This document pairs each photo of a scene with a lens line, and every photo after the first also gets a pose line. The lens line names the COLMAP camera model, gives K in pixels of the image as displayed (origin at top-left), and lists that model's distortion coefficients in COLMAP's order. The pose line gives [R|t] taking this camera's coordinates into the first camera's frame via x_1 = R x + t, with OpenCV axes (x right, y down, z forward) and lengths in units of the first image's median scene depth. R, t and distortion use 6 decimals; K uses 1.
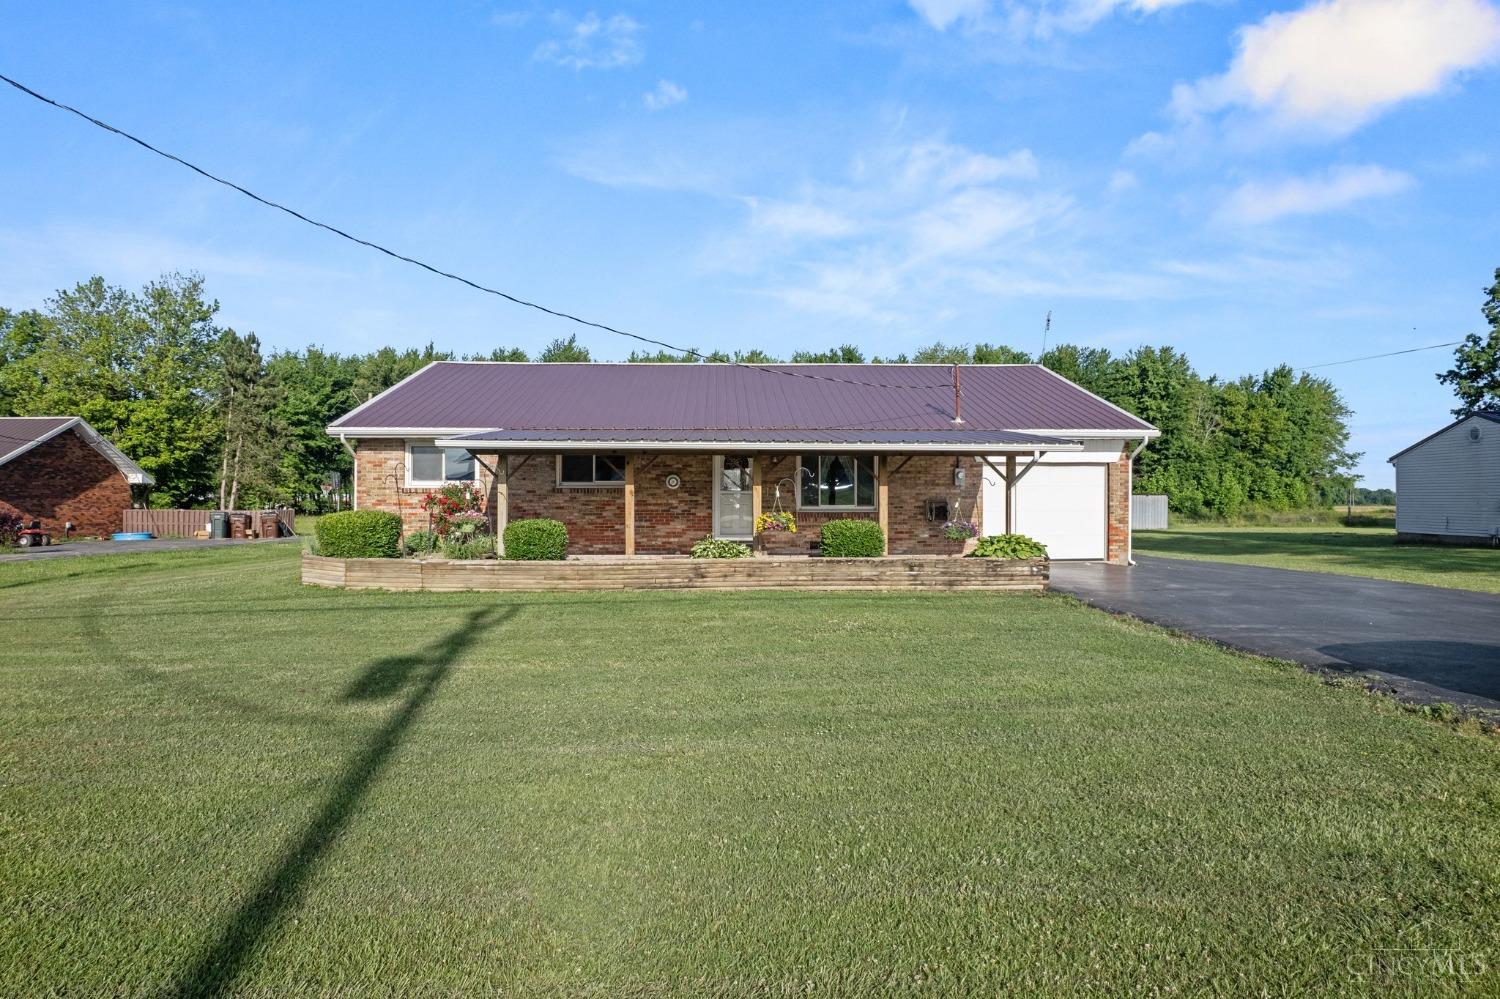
lens RADIAL K [[939.4, 0, 750.0], [0, 939.4, 499.5], [0, 0, 1]] dist [-0.072233, 0.082535]
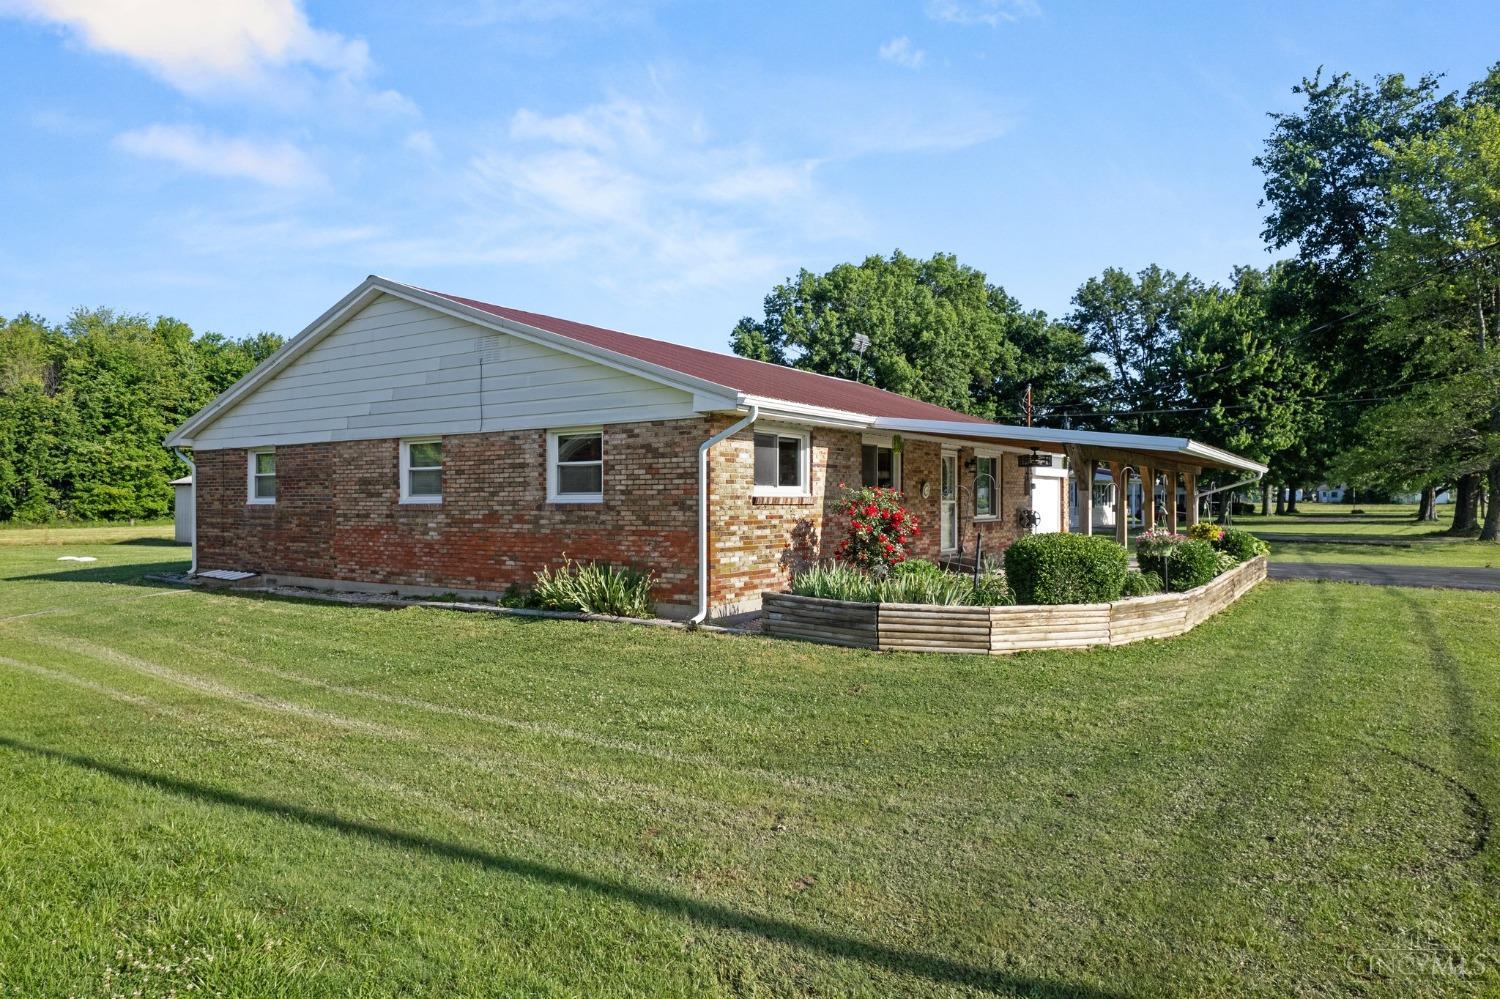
lens RADIAL K [[953.2, 0, 736.7], [0, 953.2, 506.7], [0, 0, 1]] dist [-0.071429, 0.086973]
pose [[0.569032, -0.007887, 0.822278, -0.899448], [0.008404, 0.999958, 0.003776, -0.007994], [-0.822273, 0.004762, 0.569074, 0.632702]]
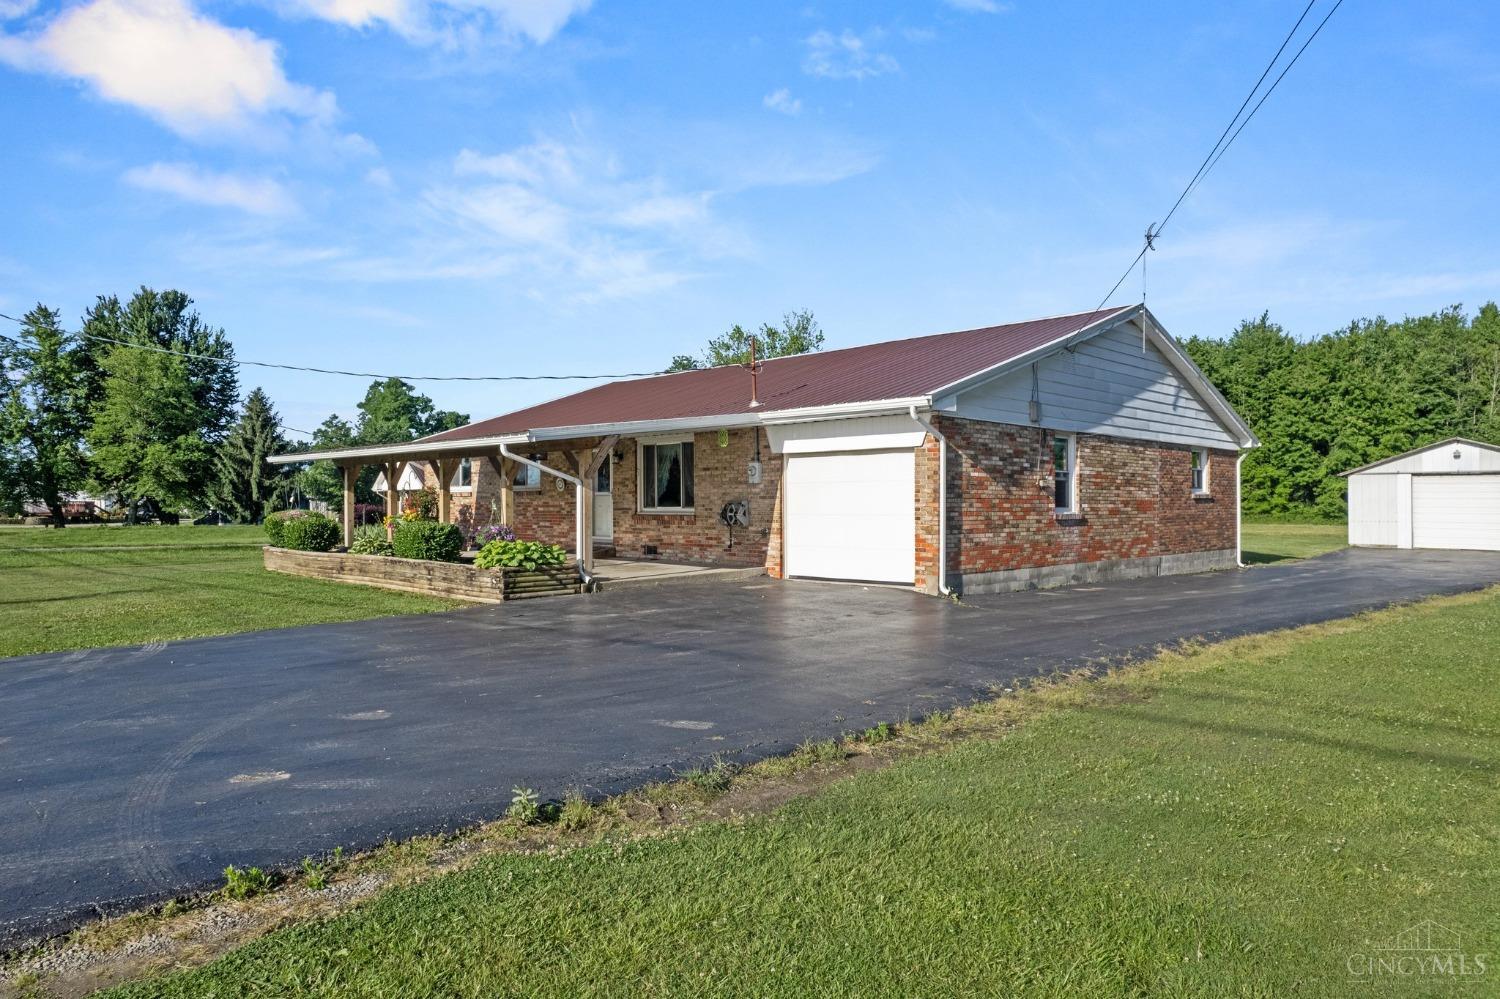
lens RADIAL K [[939.4, 0, 750.0], [0, 939.4, 499.5], [0, 0, 1]] dist [-0.072233, 0.082535]
pose [[0.685281, -0.004260, -0.728266, 0.805026], [-0.003350, 0.999954, -0.009001, 0.006619], [0.728271, 0.008608, 0.685235, 0.419791]]
